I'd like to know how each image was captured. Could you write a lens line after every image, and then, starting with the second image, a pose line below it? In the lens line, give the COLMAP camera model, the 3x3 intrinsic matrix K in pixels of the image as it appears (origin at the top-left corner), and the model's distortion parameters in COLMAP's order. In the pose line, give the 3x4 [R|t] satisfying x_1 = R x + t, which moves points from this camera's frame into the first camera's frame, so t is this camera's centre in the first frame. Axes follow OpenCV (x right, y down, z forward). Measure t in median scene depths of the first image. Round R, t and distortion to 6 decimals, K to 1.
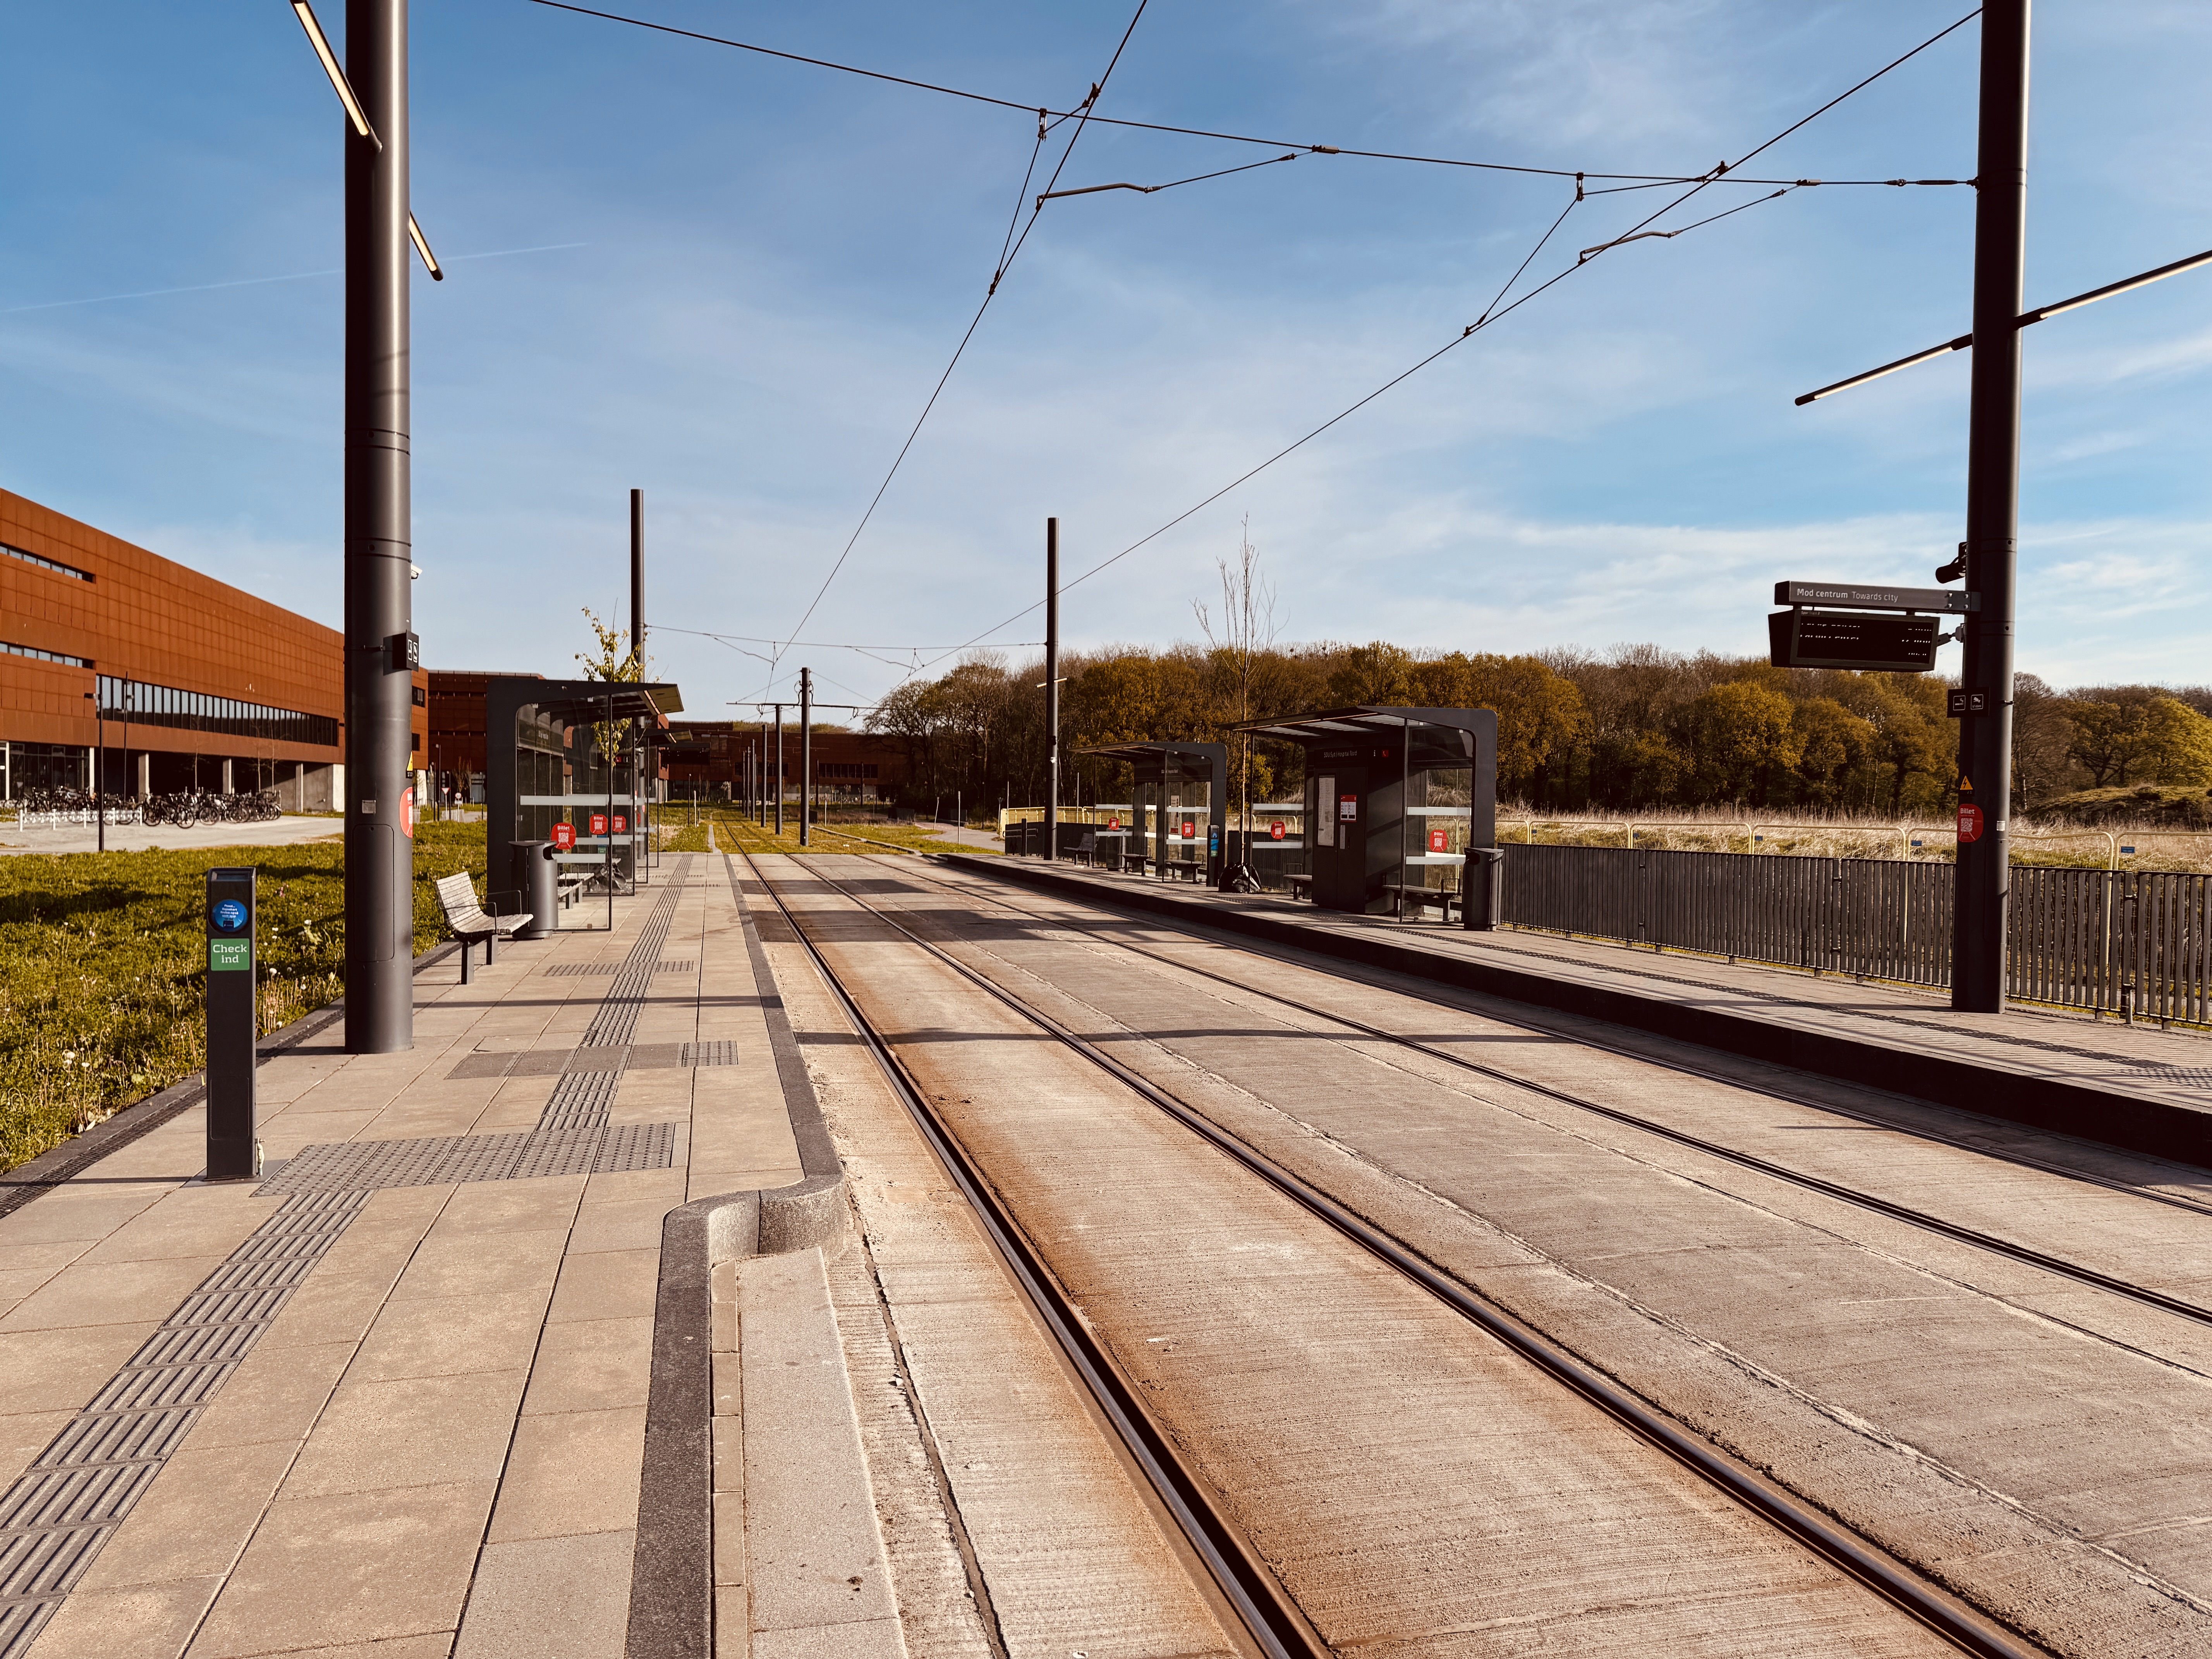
lens RADIAL K [[1547.0, 0, 1089.9], [0, 1547.0, 835.4], [0, 0, 1]] dist [0.081018, -0.094604]
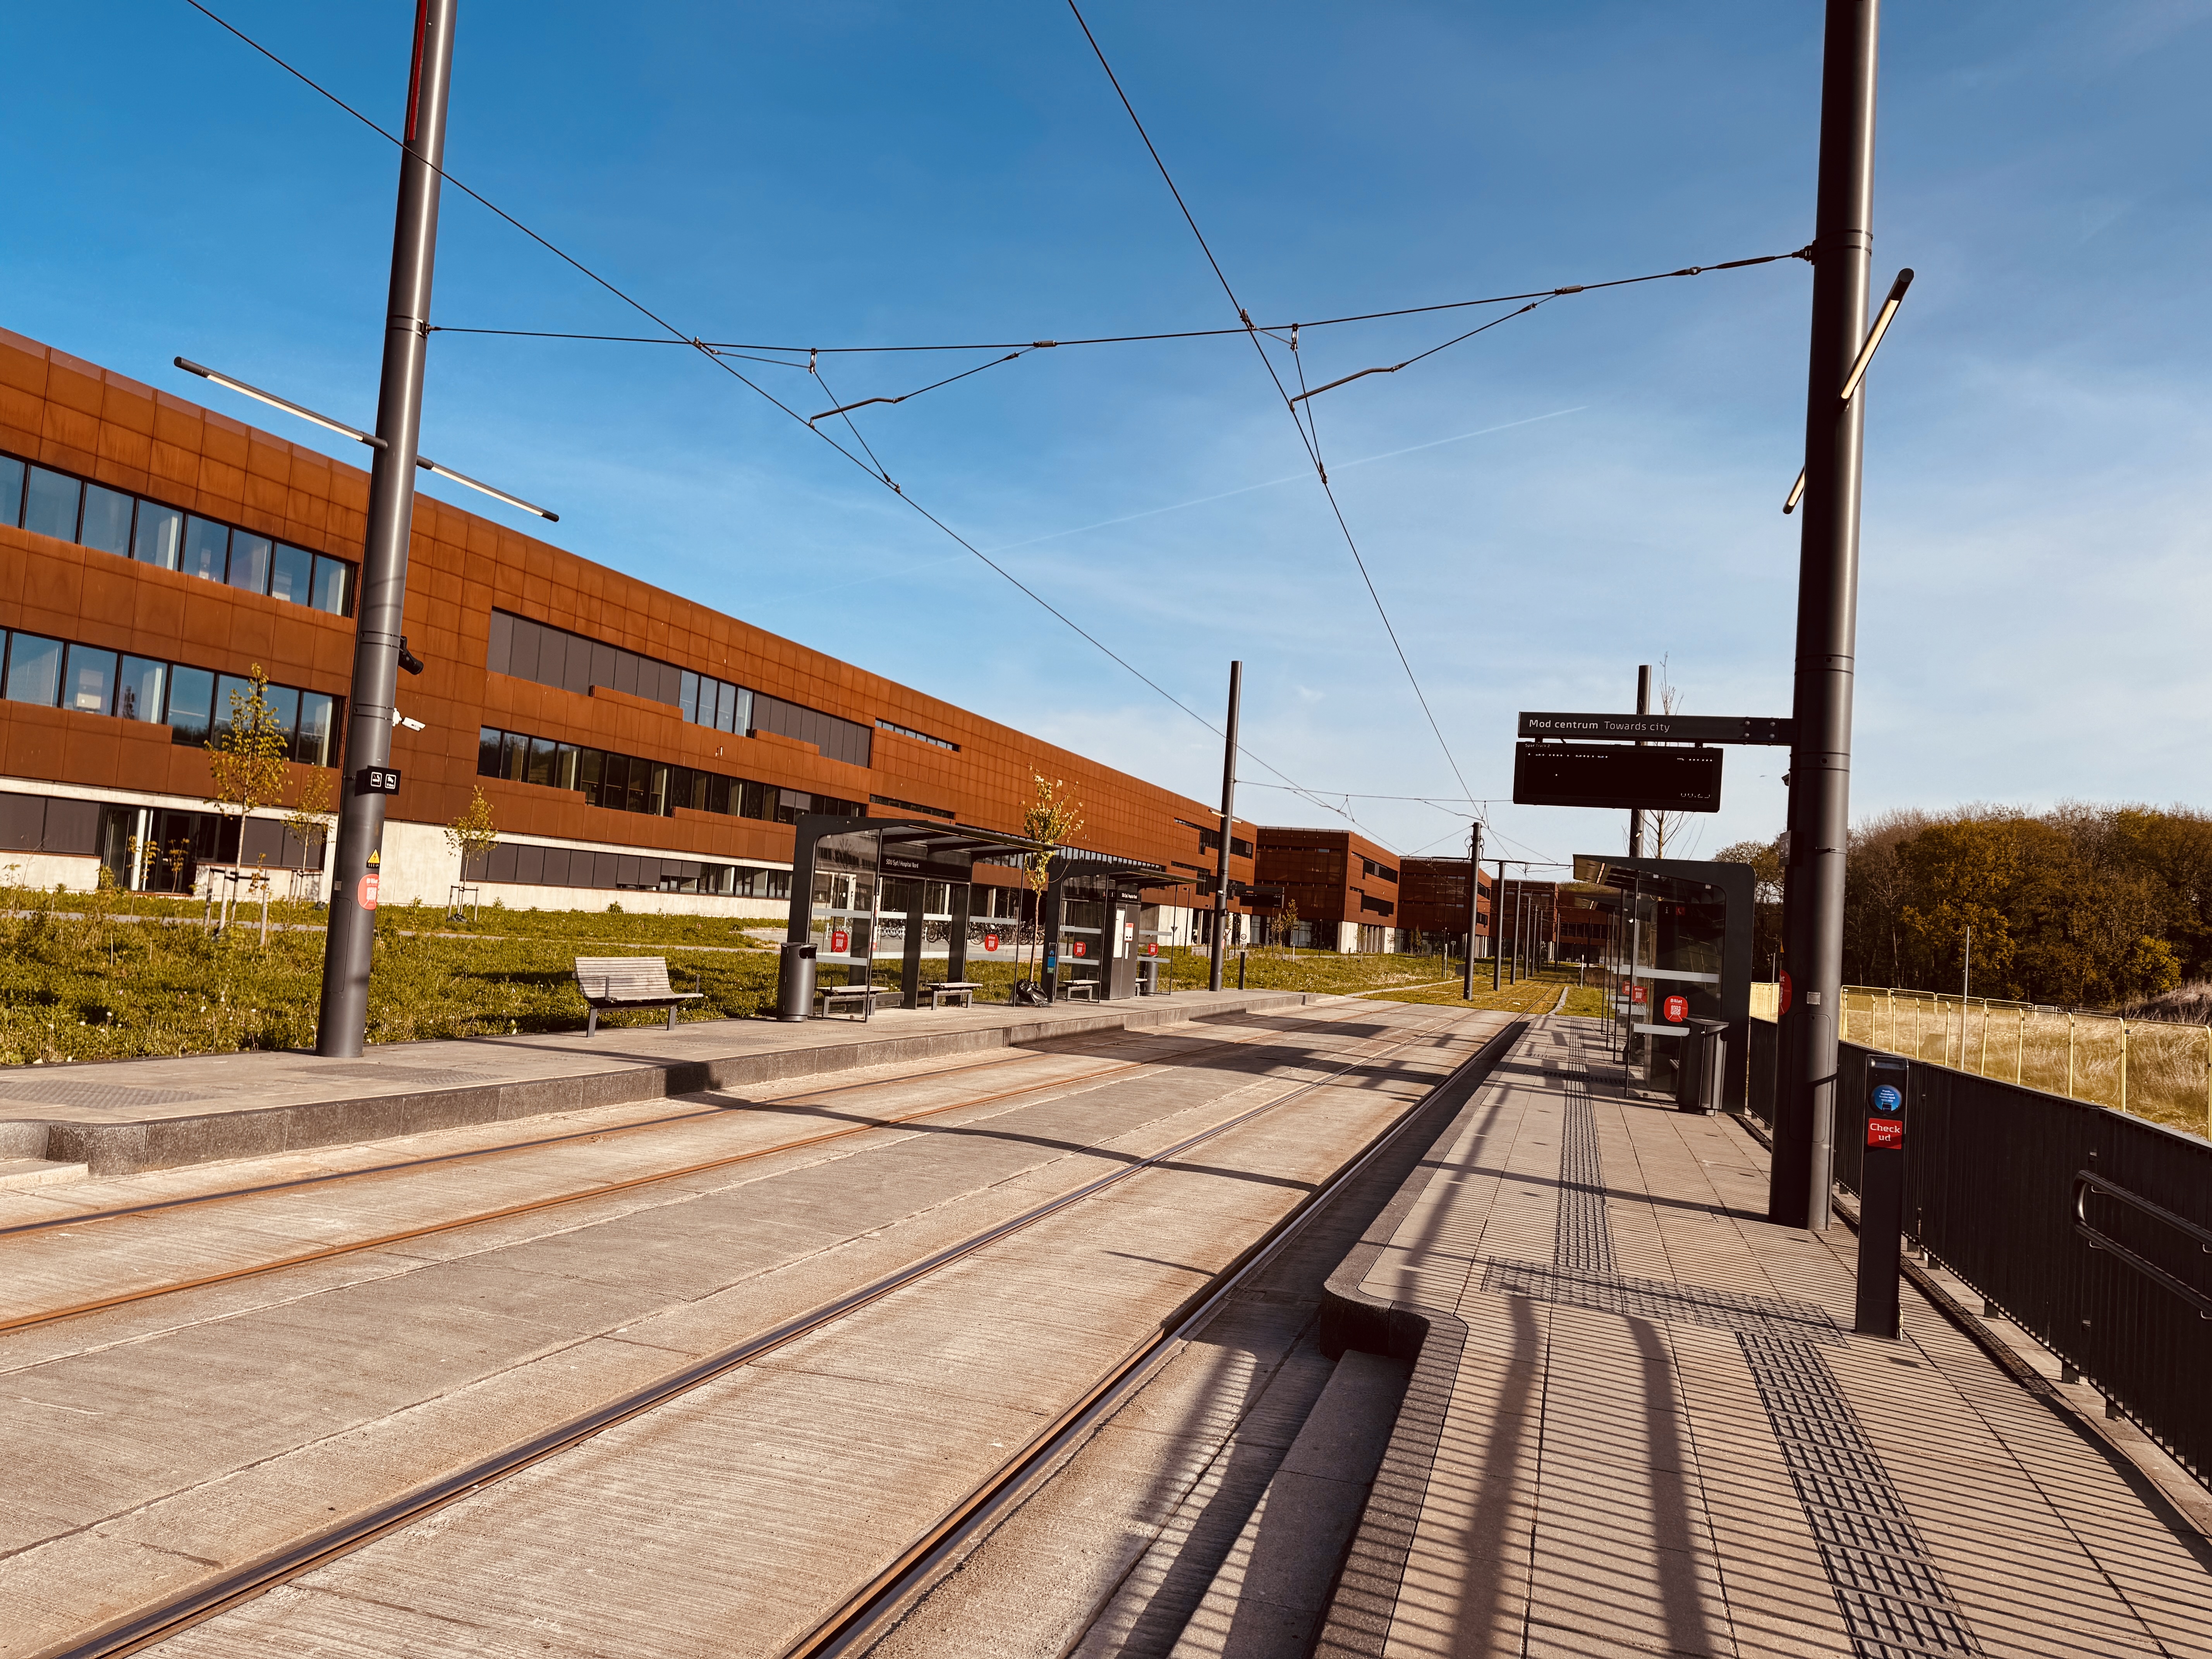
lens RADIAL K [[1547.0, 0, 1099.9], [0, 1547.0, 841.9], [0, 0, 1]] dist [0.081018, -0.094604]
pose [[0.845073, 0.019085, -0.534311, 0.130064], [-0.071720, 0.994377, -0.077915, 0.000571], [0.529819, 0.104165, 0.841689, 0.019444]]
